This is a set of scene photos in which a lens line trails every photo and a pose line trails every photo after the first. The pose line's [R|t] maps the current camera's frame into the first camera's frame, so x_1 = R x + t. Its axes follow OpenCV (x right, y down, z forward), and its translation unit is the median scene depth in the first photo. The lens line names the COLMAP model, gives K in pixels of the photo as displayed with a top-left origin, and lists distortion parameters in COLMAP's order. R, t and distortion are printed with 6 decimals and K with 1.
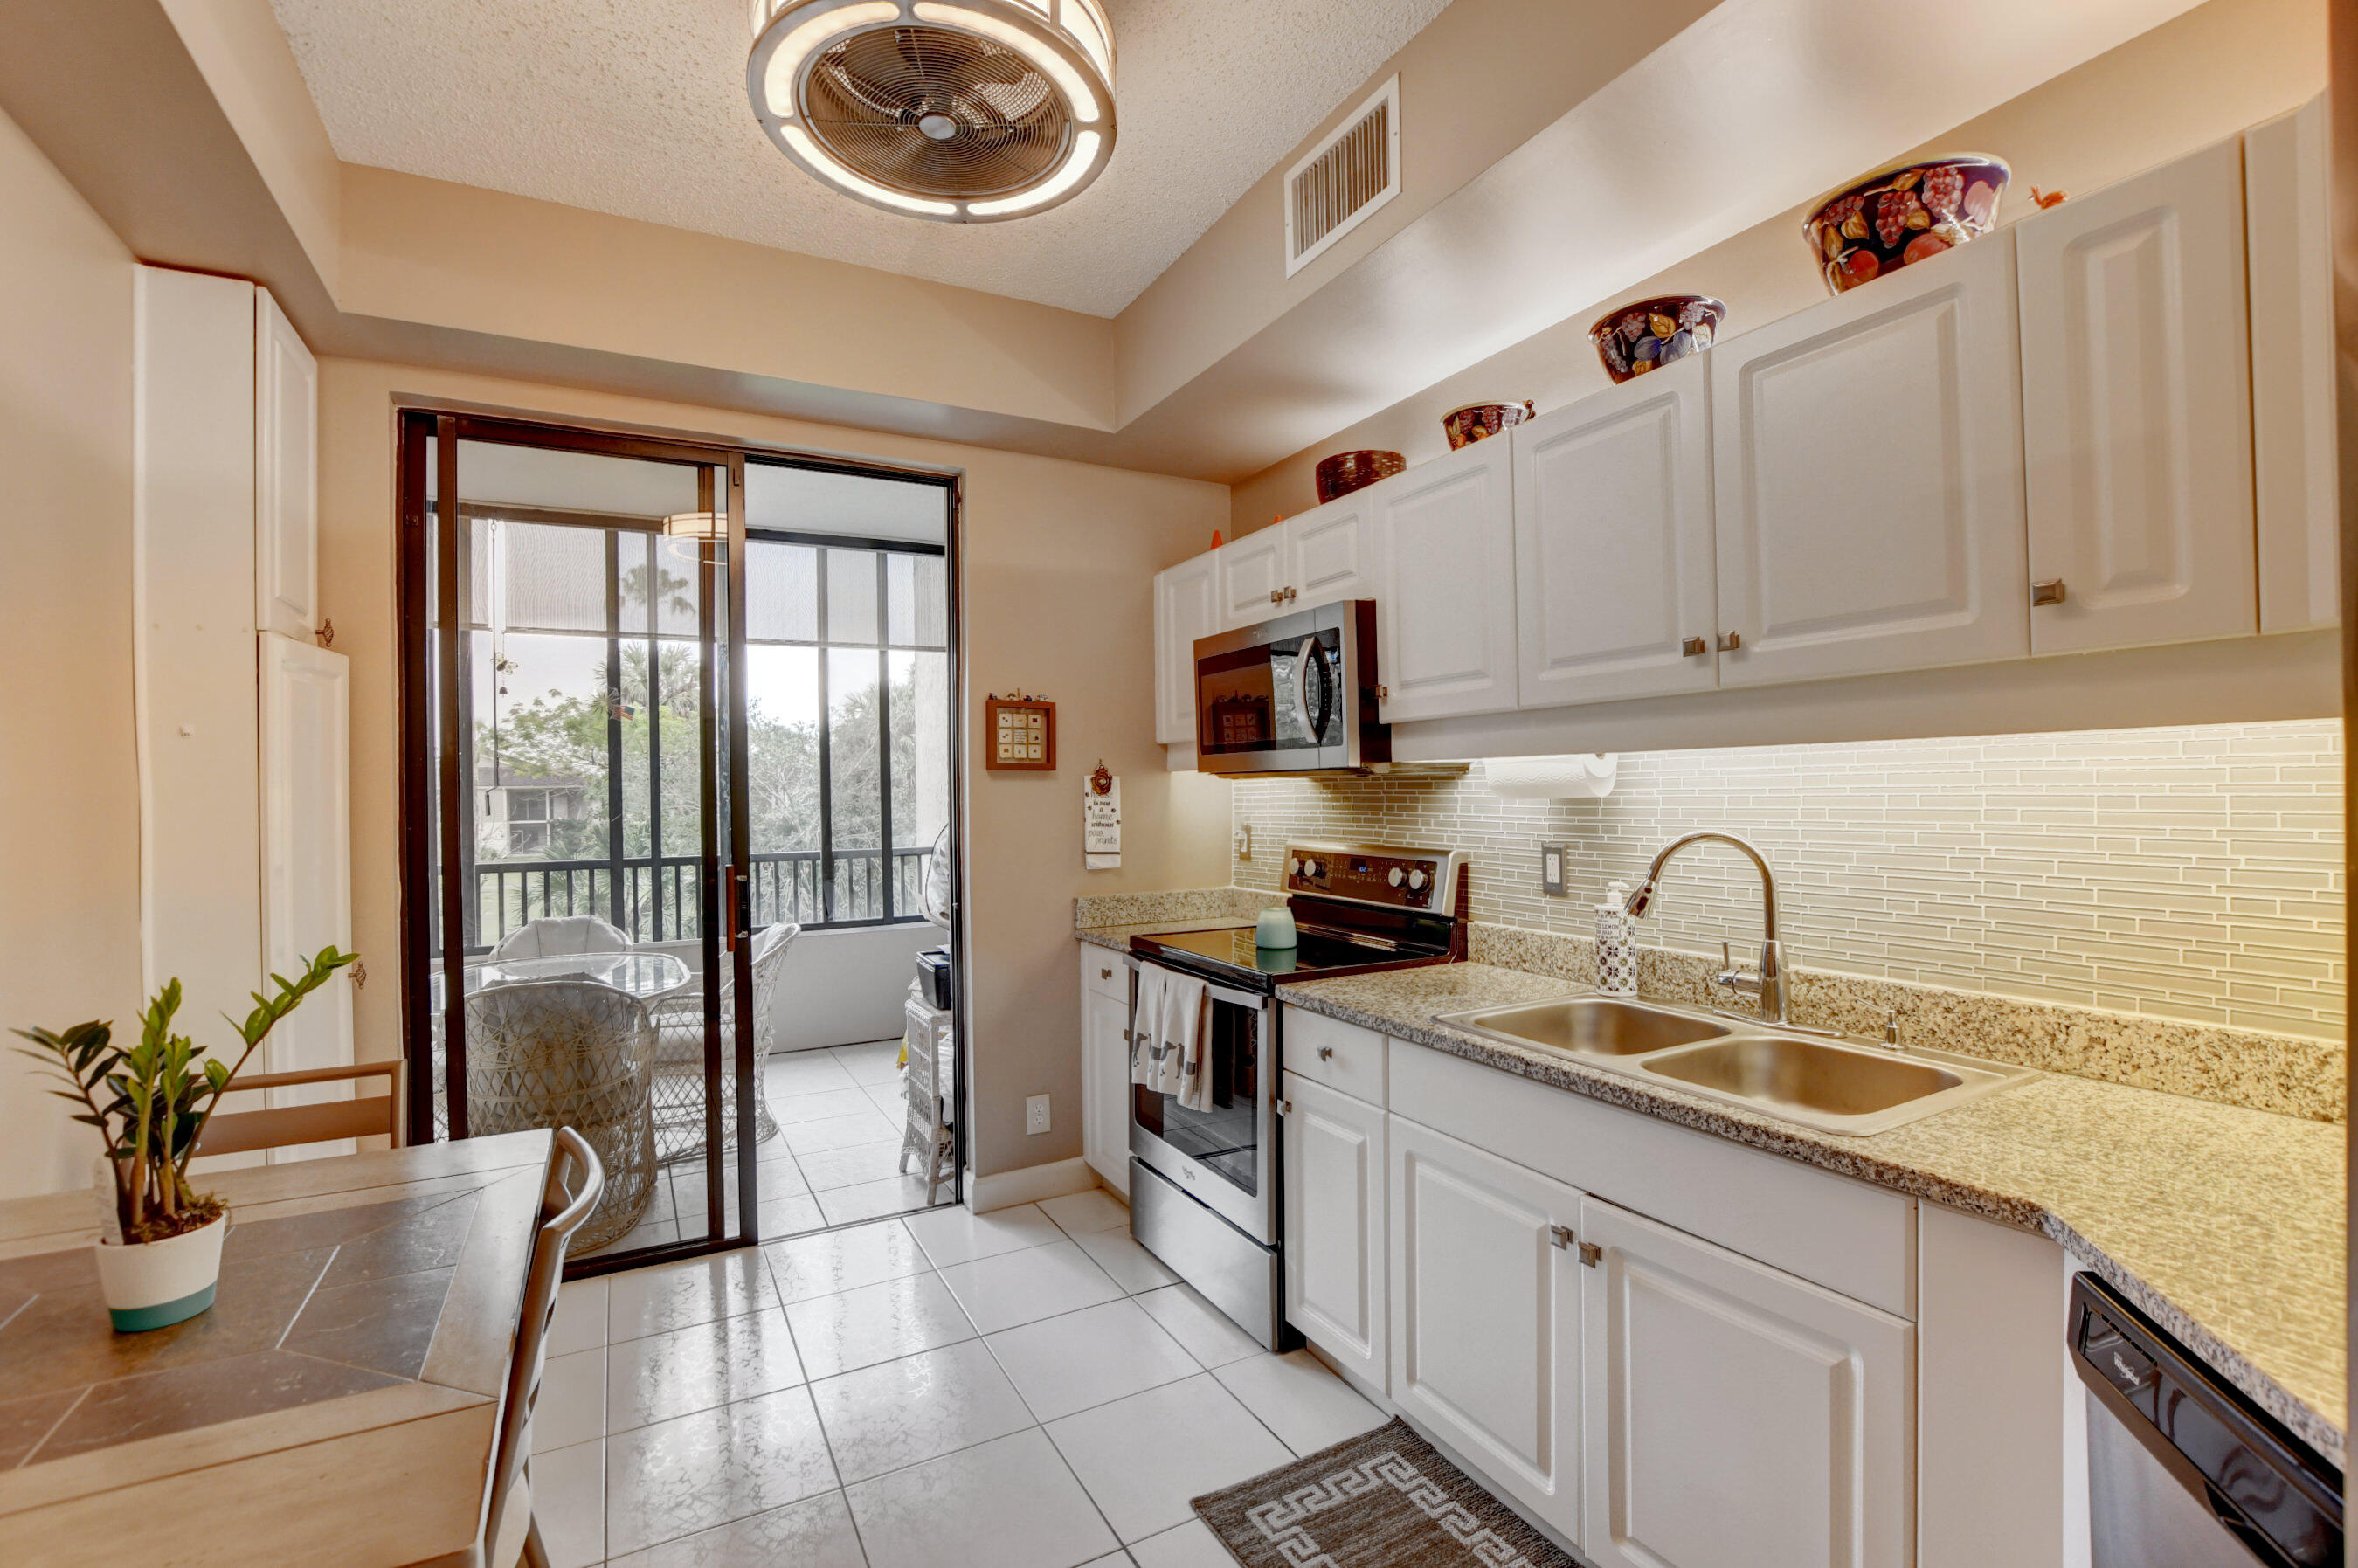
lens RADIAL K [[1038.8, 0, 1180.0], [0, 1038.8, 793.2], [0, 0, 1]] dist [-0.034840, 0.005181]
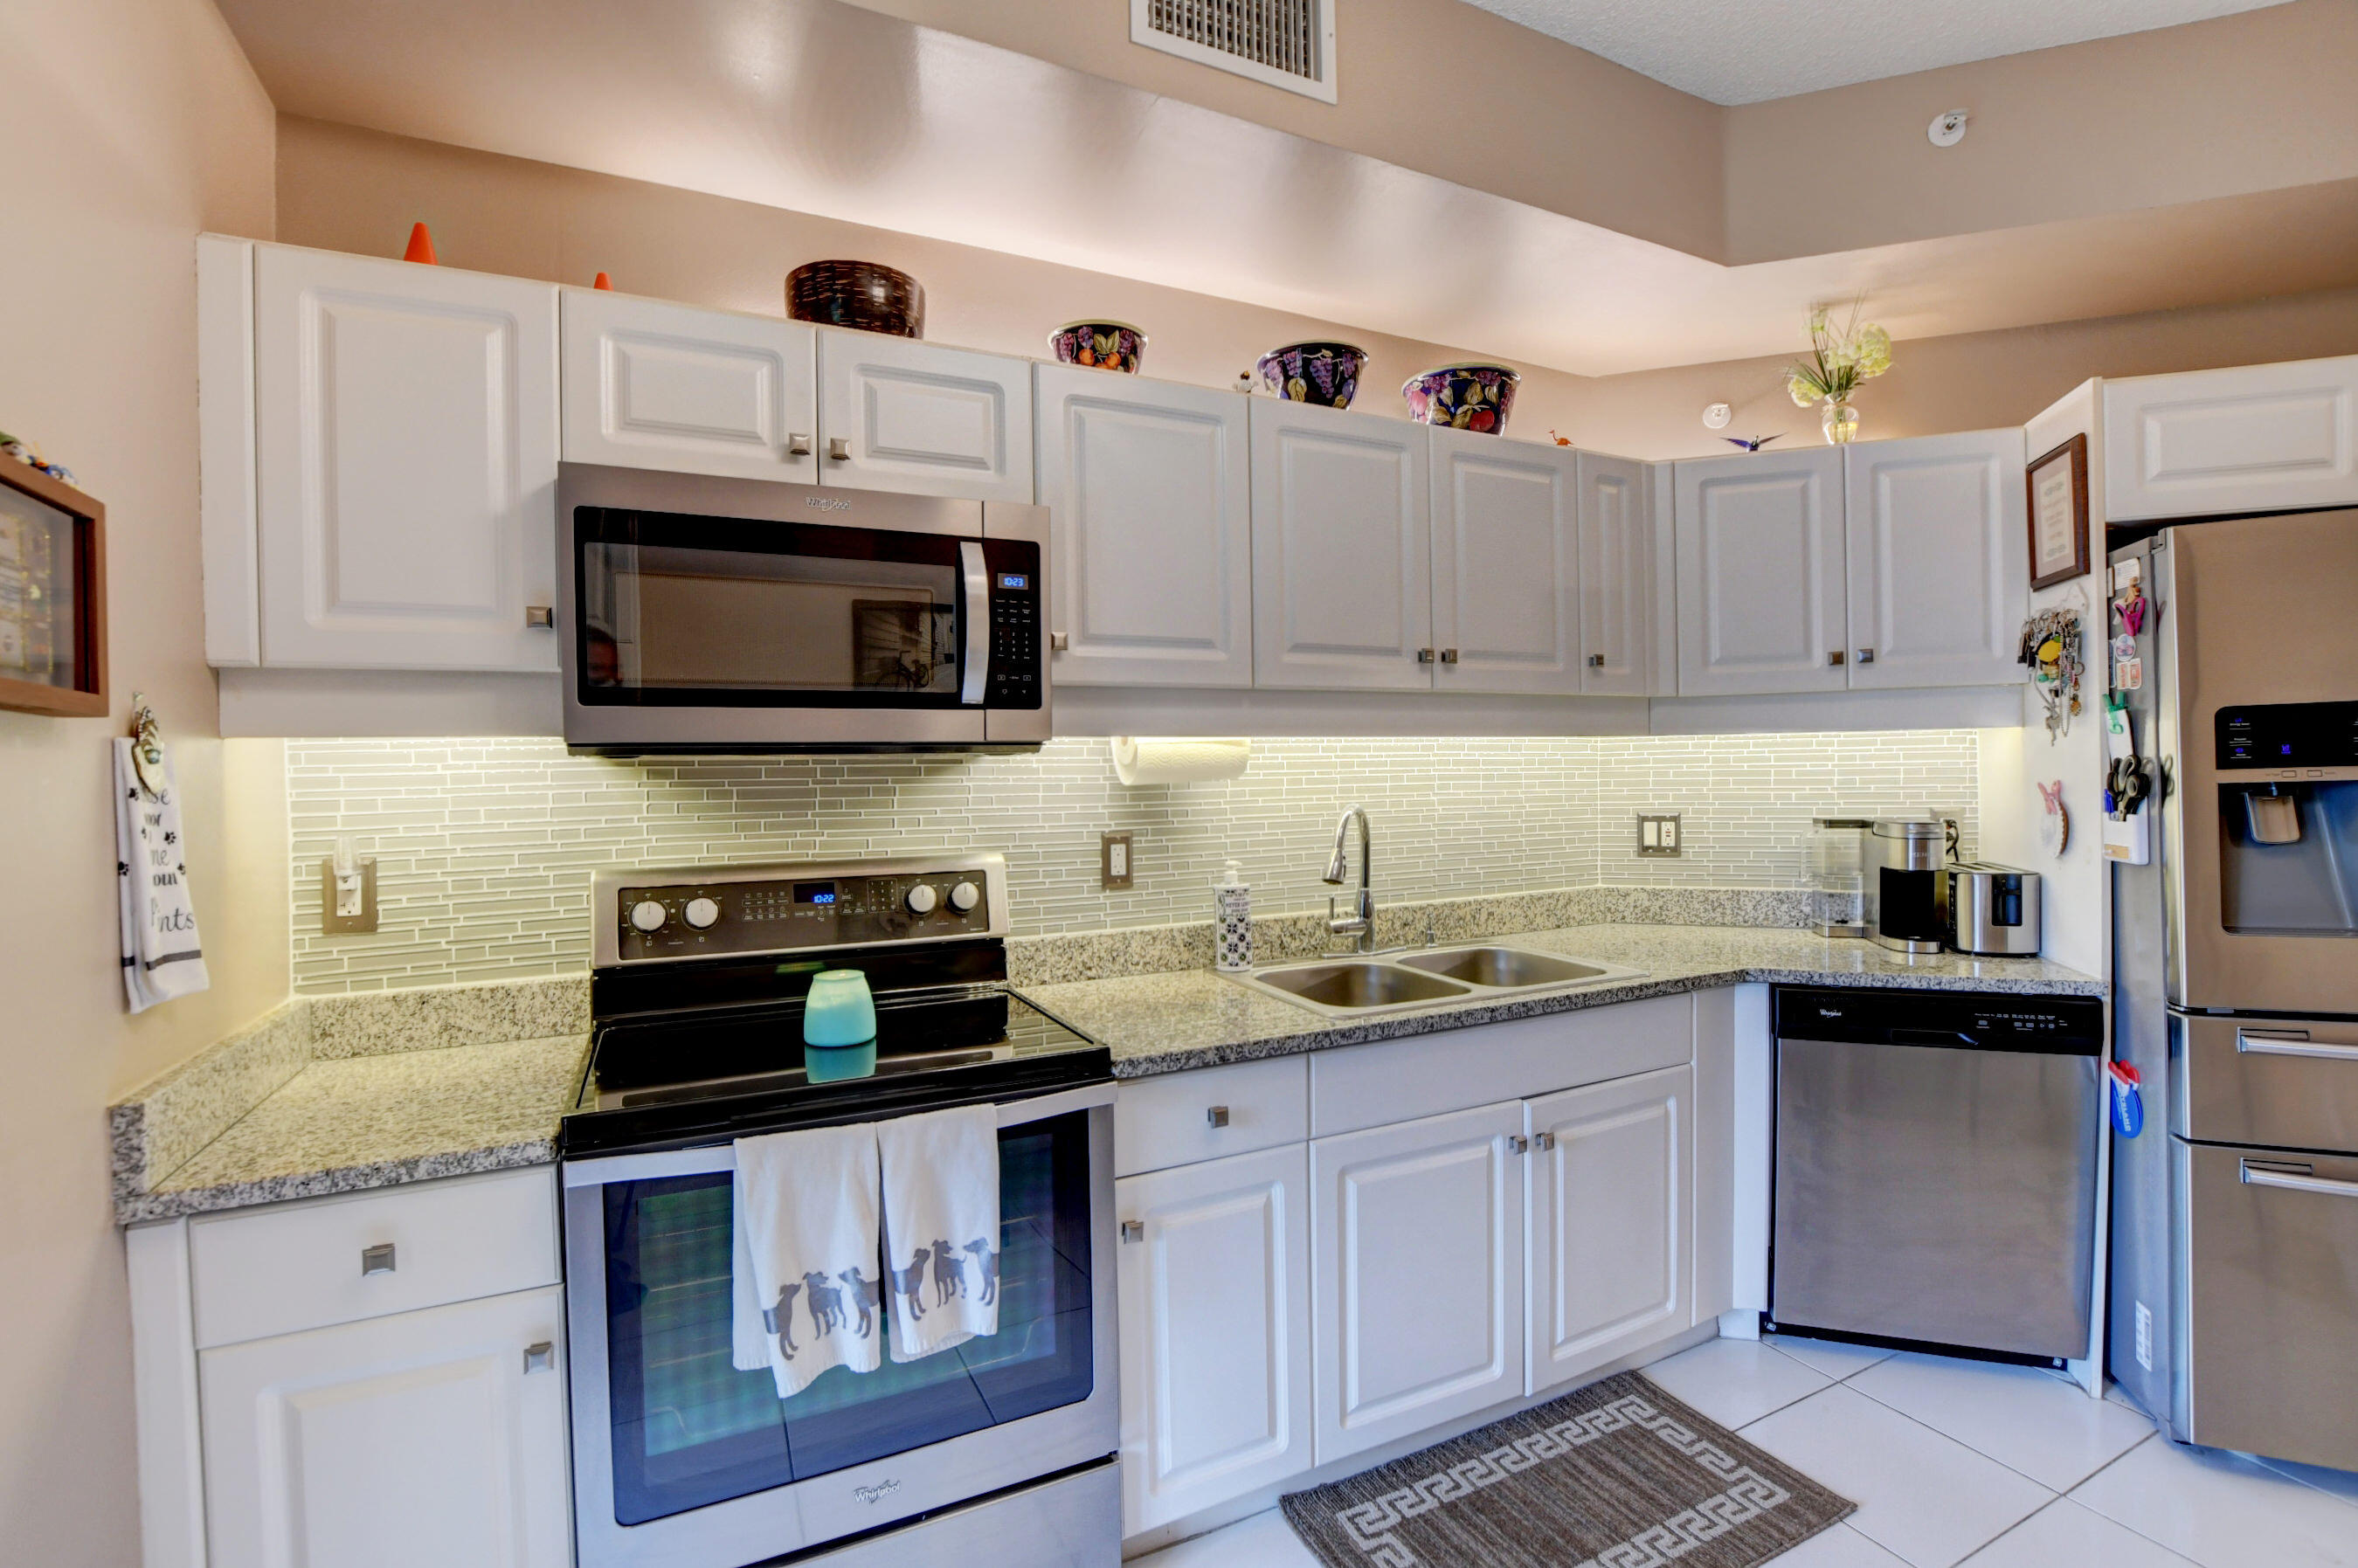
lens RADIAL K [[1038.8, 0, 1173.5], [0, 1038.8, 787.3], [0, 0, 1]] dist [-0.034840, 0.005181]
pose [[0.047427, -0.003794, 0.998867, -0.634645], [0.018616, 0.999822, 0.002914, 0.007070], [-0.998701, 0.018456, 0.047490, 1.015805]]
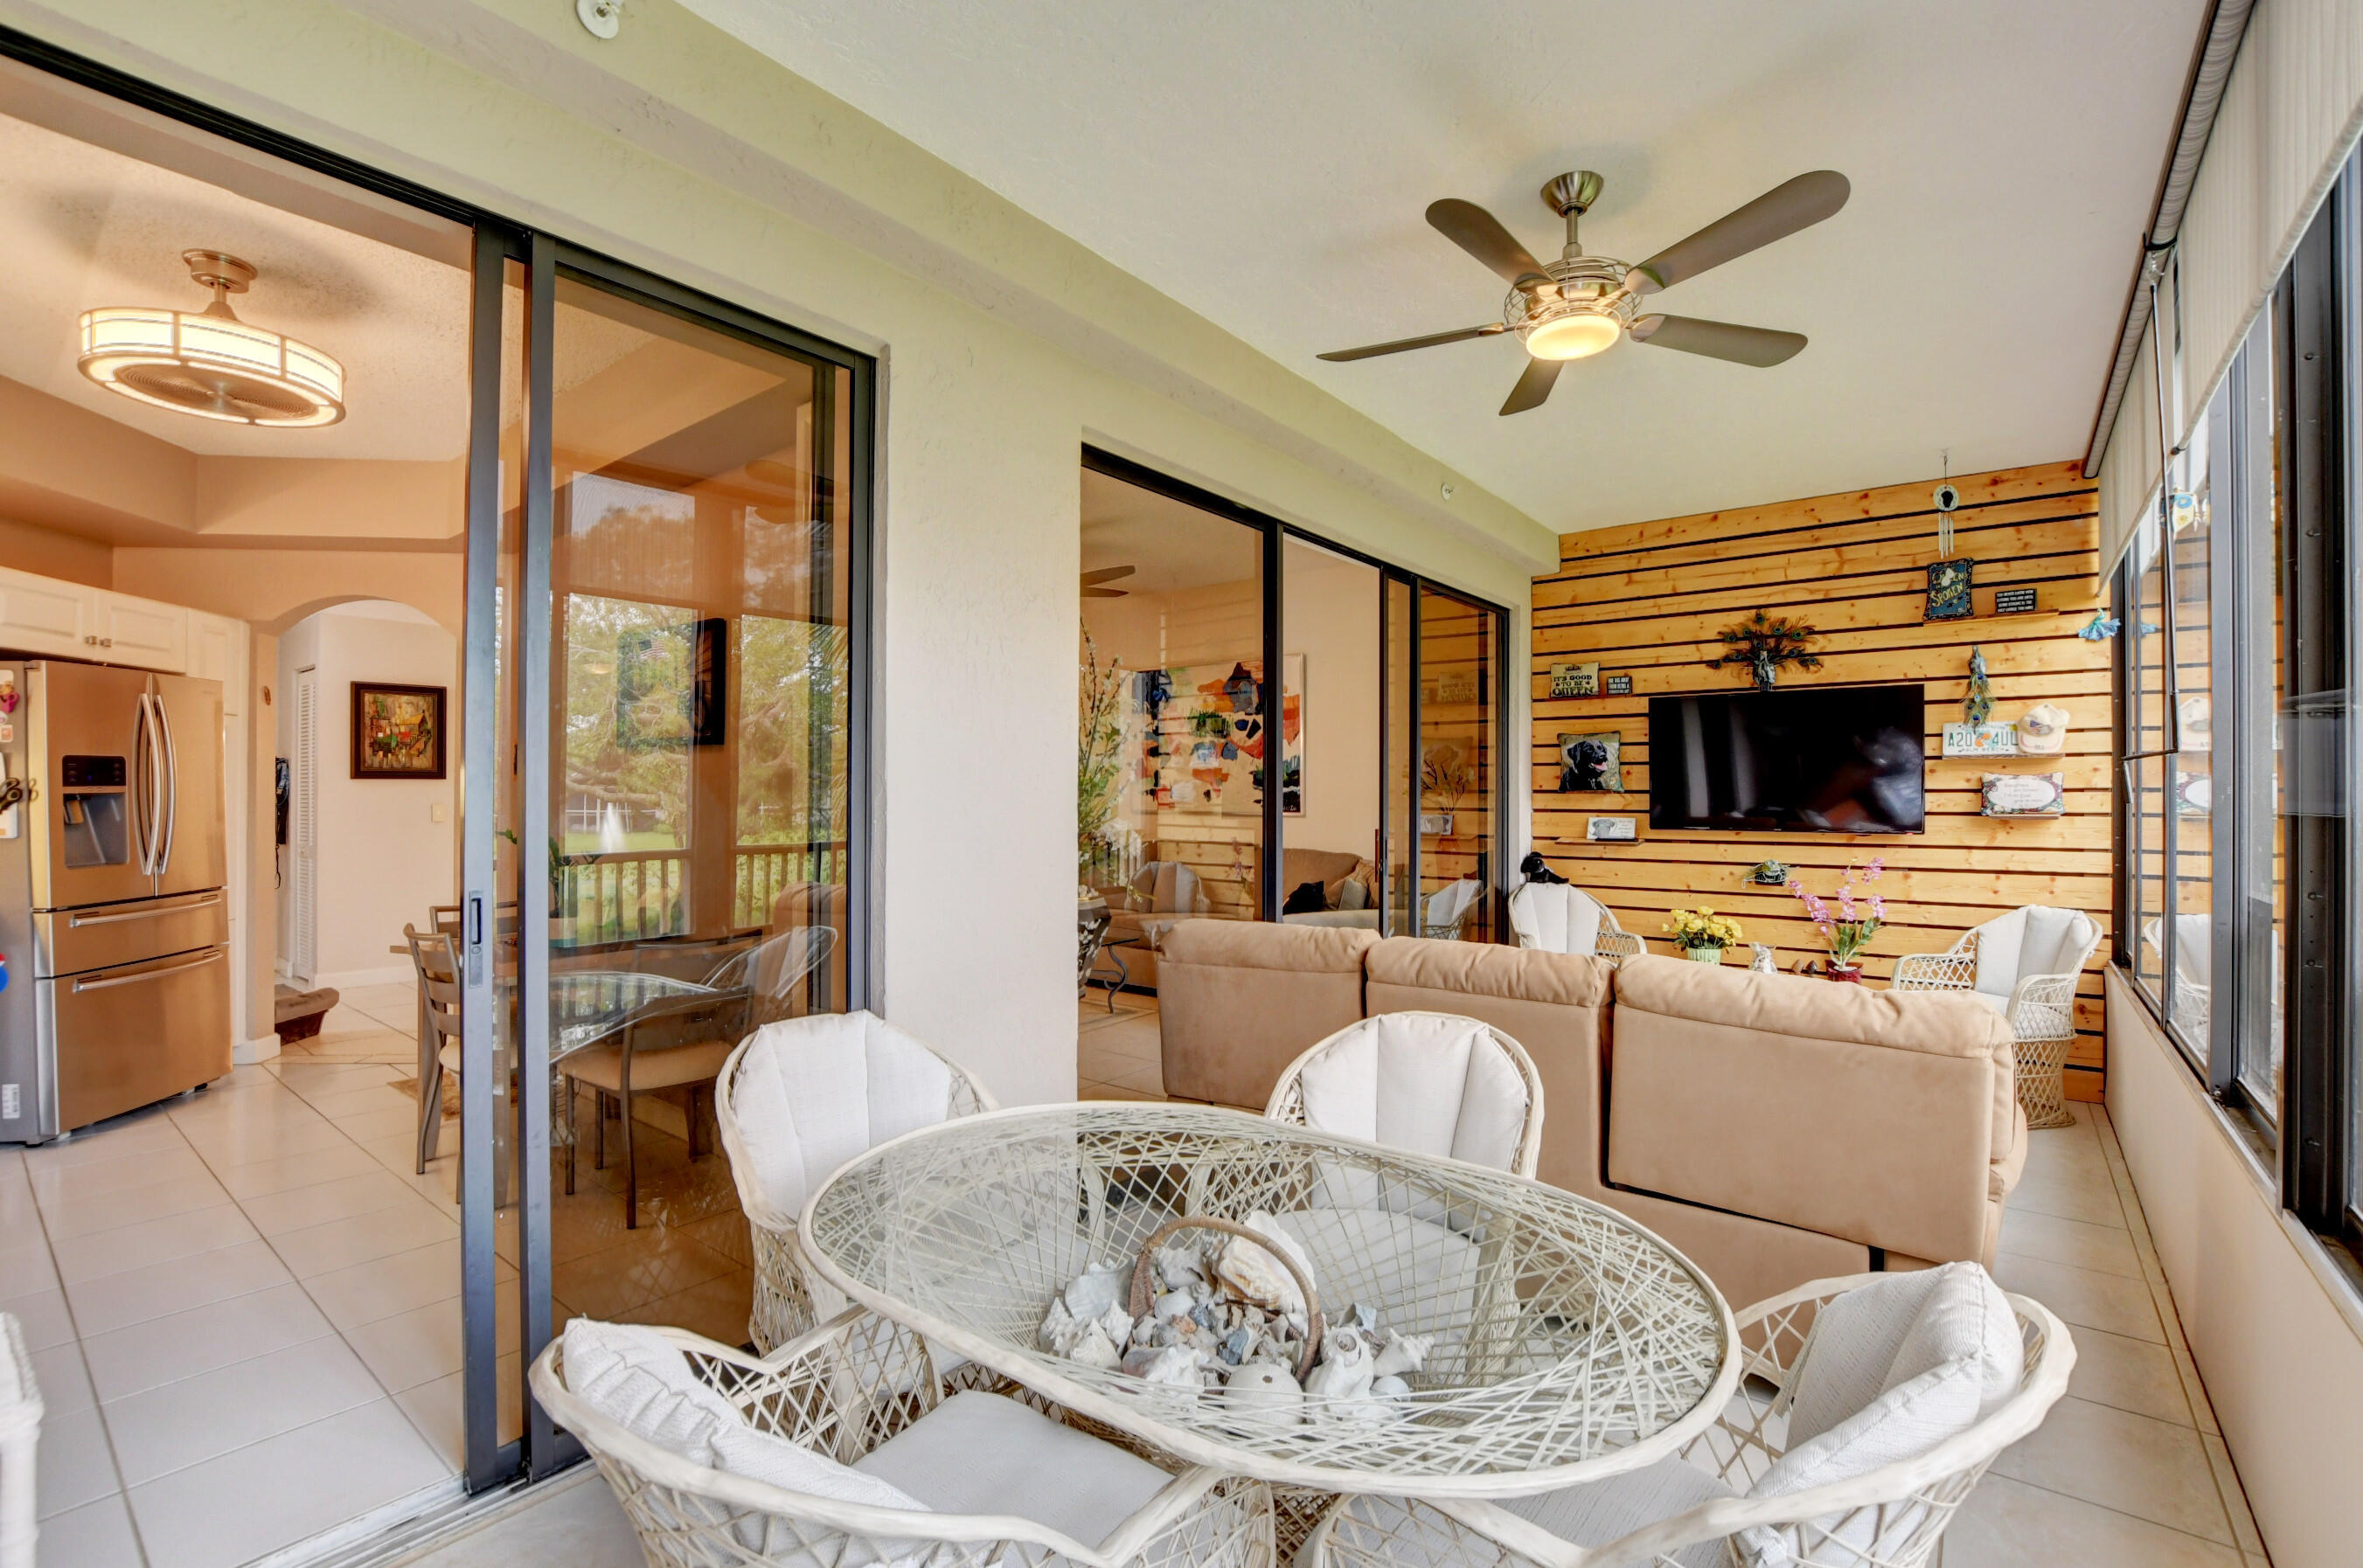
lens RADIAL K [[1040.9, 0, 1181.7], [0, 1040.9, 791.6], [0, 0, 1]] dist [-0.034840, 0.005181]
pose [[-0.919090, 0.007448, -0.393977, -0.801087], [0.007337, 0.999971, 0.001787, 0.029639], [0.393979, -0.001248, -0.919118, 2.430425]]
